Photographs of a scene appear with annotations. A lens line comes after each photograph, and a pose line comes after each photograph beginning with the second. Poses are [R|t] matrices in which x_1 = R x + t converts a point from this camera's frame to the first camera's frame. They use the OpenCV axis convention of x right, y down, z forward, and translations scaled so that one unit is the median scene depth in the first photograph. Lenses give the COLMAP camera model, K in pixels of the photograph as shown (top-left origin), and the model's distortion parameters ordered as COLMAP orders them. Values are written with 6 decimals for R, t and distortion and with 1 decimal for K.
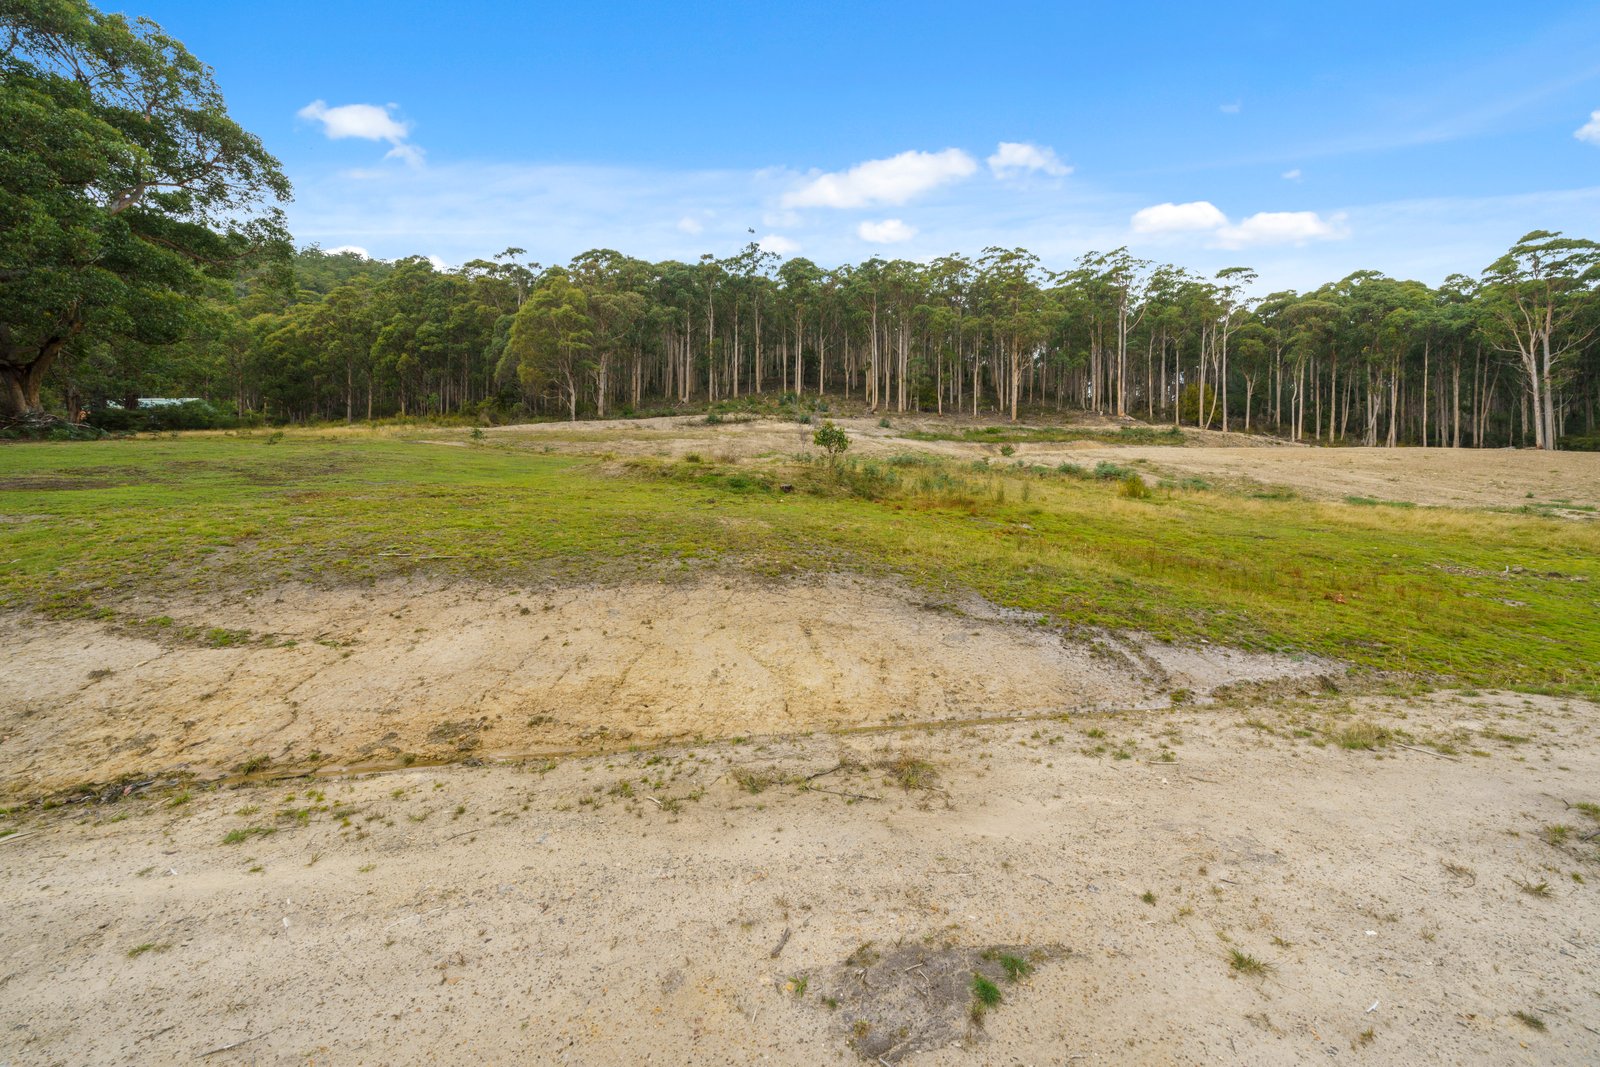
lens RADIAL K [[541.4, 0, 812.8], [0, 541.4, 514.6], [0, 0, 1]] dist [-0.006930, -0.000144]
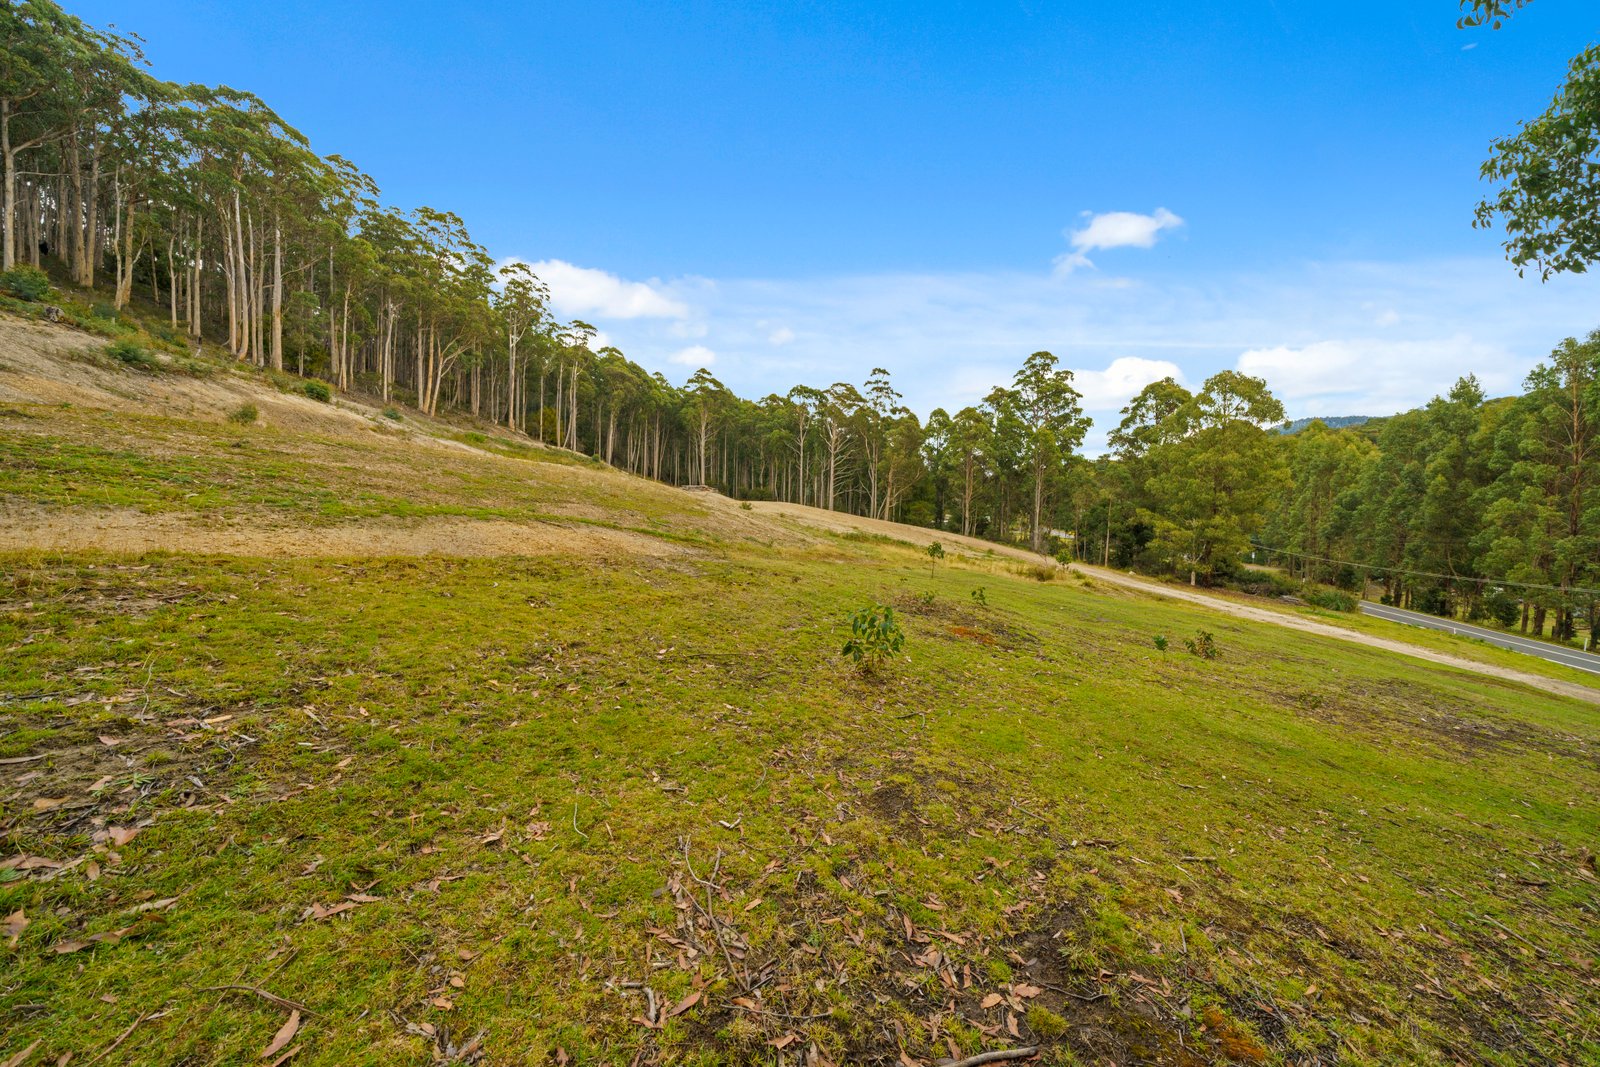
lens RADIAL K [[544.1, 0, 800.2], [0, 544.1, 537.8], [0, 0, 1]] dist [-0.003693, -0.000159]
pose [[0.103687, -0.065602, 0.992444, -0.445818], [-0.027650, 0.997247, 0.068808, -0.067041], [-0.994226, -0.034575, 0.101588, 0.371822]]
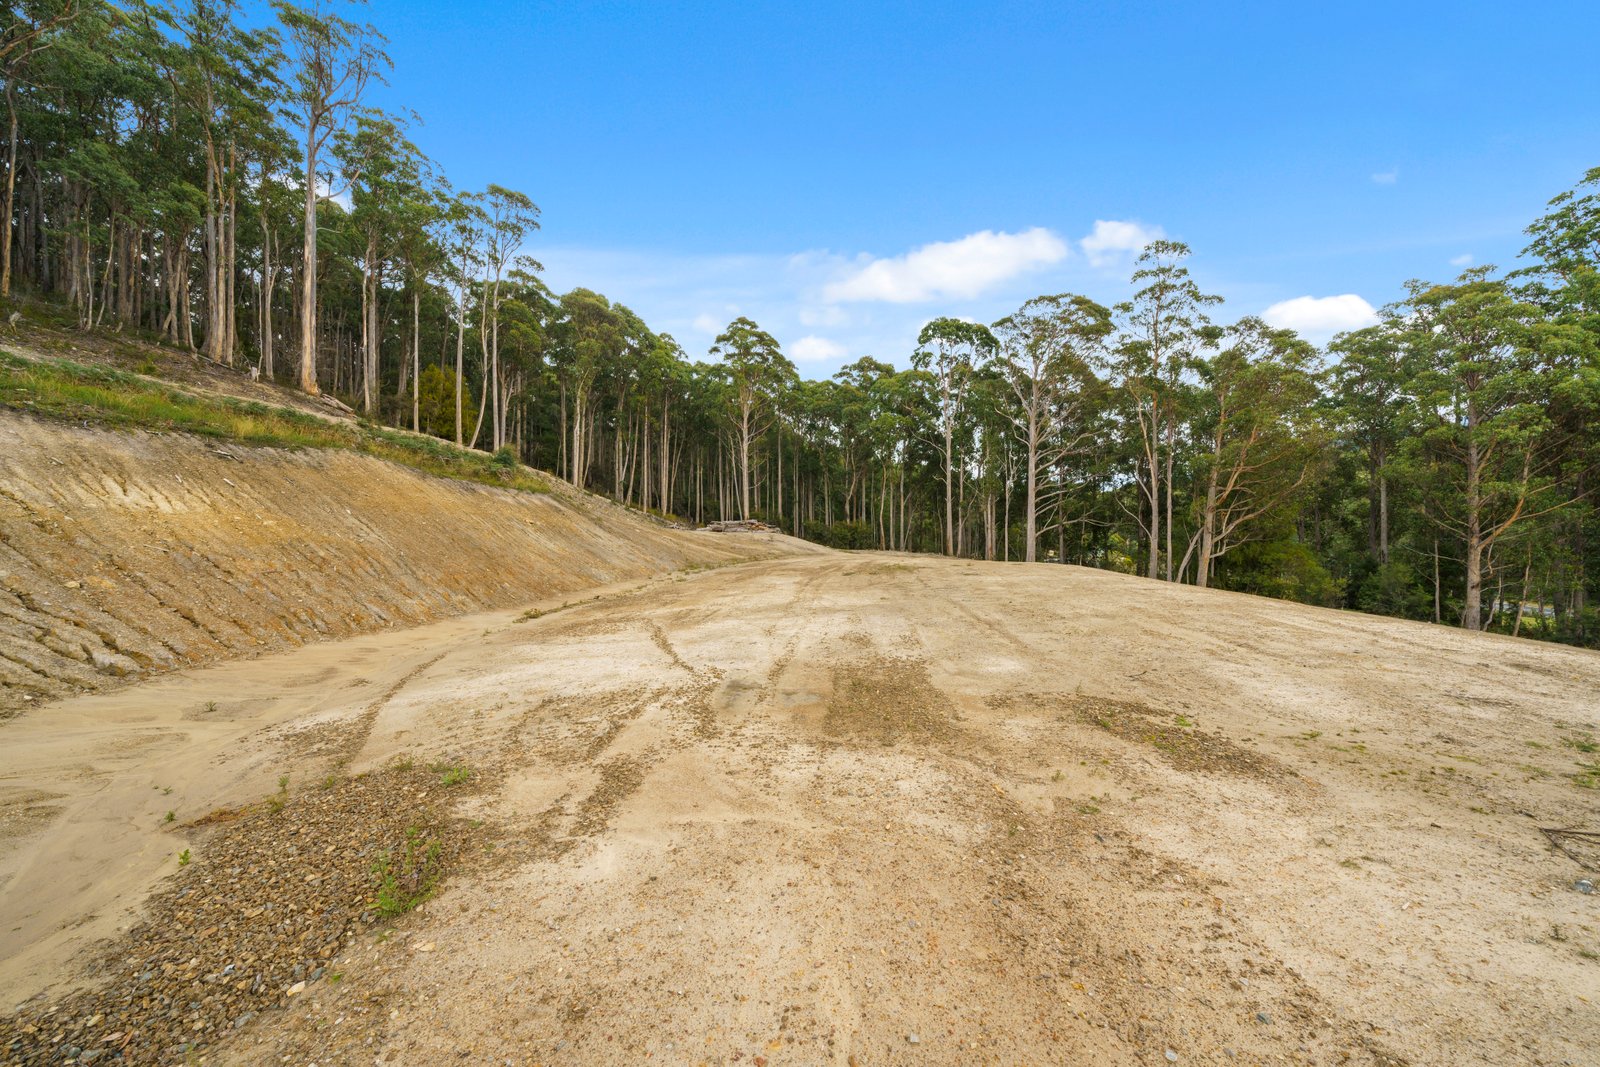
lens RADIAL K [[544.2, 0, 793.8], [0, 544.2, 548.5], [0, 0, 1]] dist [-0.000635, -0.000048]
pose [[0.134022, -0.028877, 0.990558, 0.217892], [0.002395, 0.999582, 0.028816, -0.081005], [-0.990975, -0.001490, 0.134035, 0.620013]]
